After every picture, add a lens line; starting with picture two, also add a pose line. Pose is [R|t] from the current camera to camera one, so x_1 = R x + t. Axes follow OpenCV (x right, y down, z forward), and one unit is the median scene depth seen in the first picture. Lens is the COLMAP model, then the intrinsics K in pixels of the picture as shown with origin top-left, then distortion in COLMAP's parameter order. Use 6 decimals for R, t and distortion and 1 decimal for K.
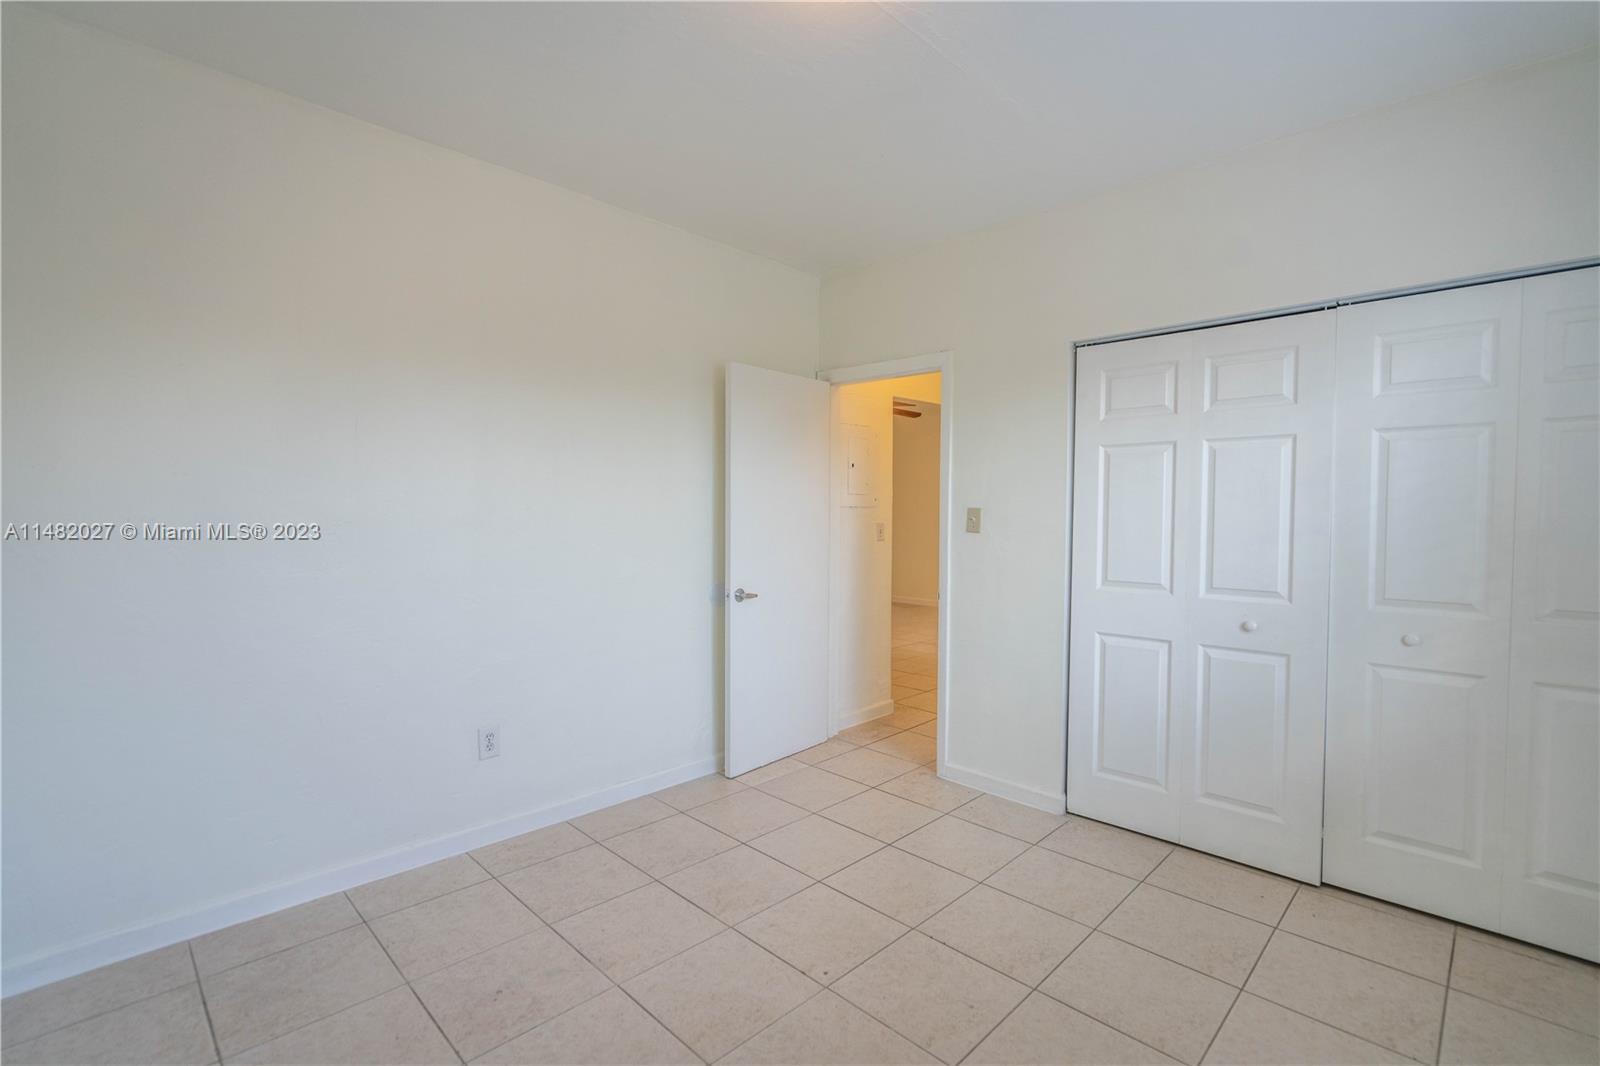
lens RADIAL K [[738.7, 0, 815.9], [0, 738.7, 537.5], [0, 0, 1]] dist [0.000252, -0.000256]
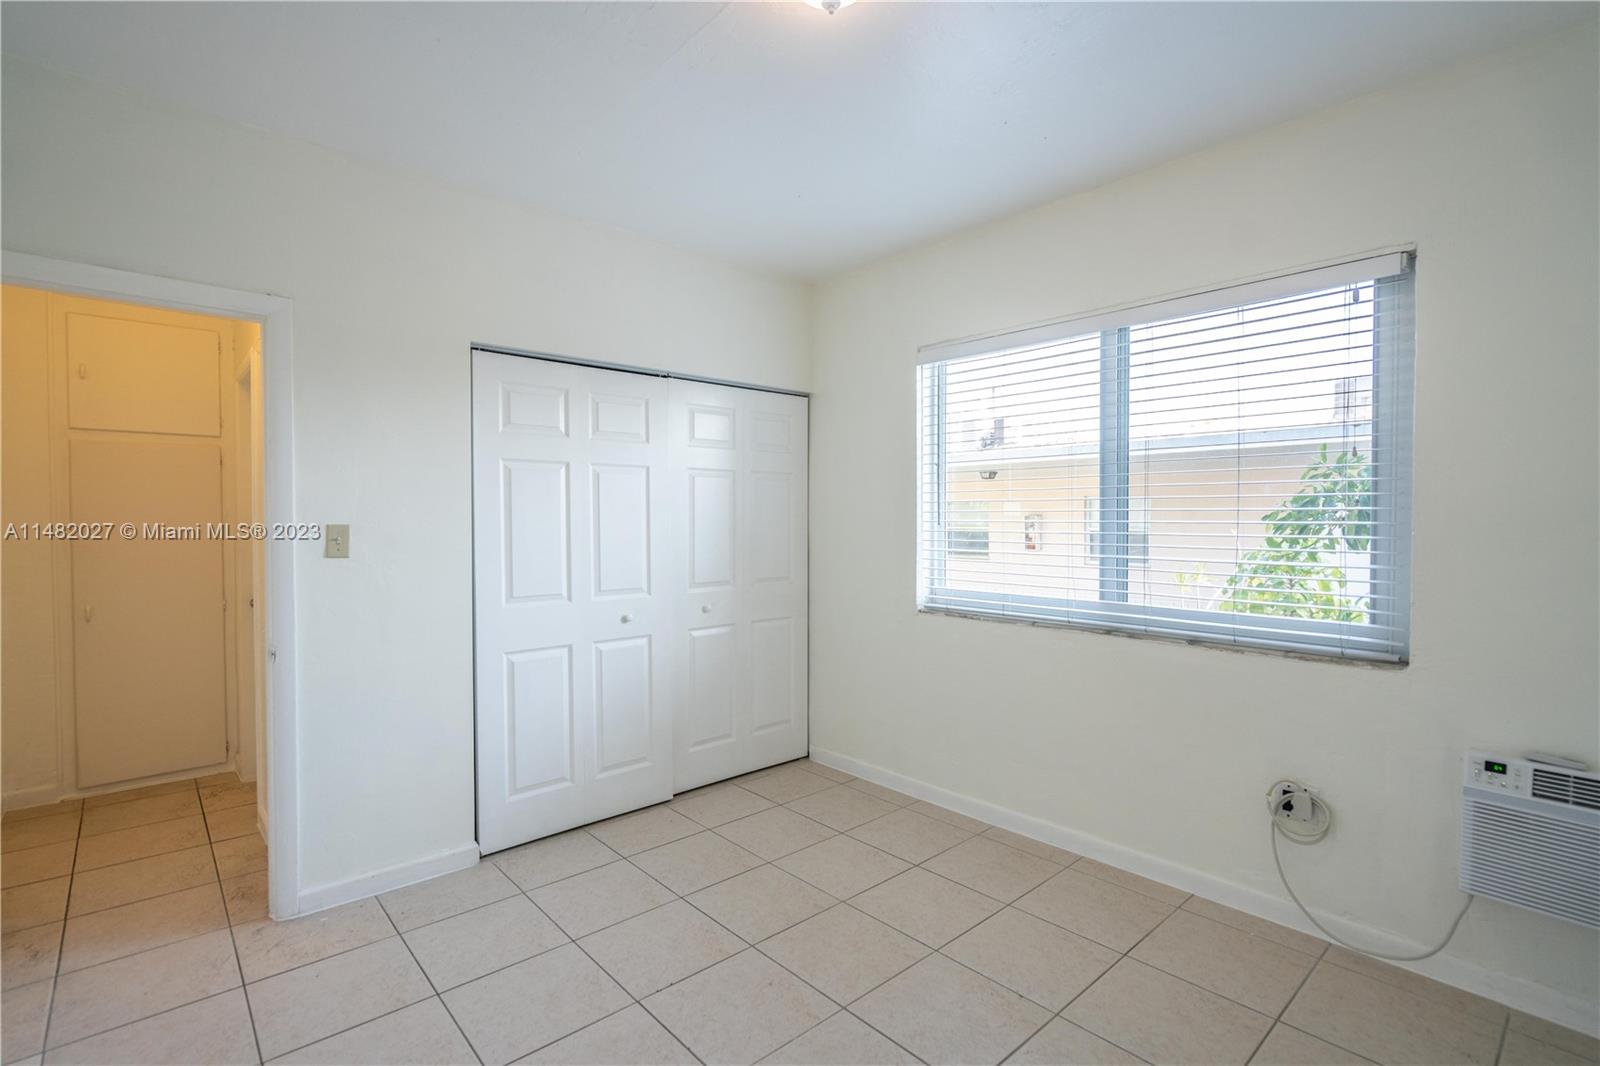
lens RADIAL K [[738.7, 0, 806.6], [0, 738.7, 537.7], [0, 0, 1]] dist [0.000252, -0.000256]
pose [[0.065755, -0.021472, 0.997605, -0.588609], [0.047058, 0.998723, 0.018395, -0.021362], [-0.996726, 0.045736, 0.066682, 0.577066]]
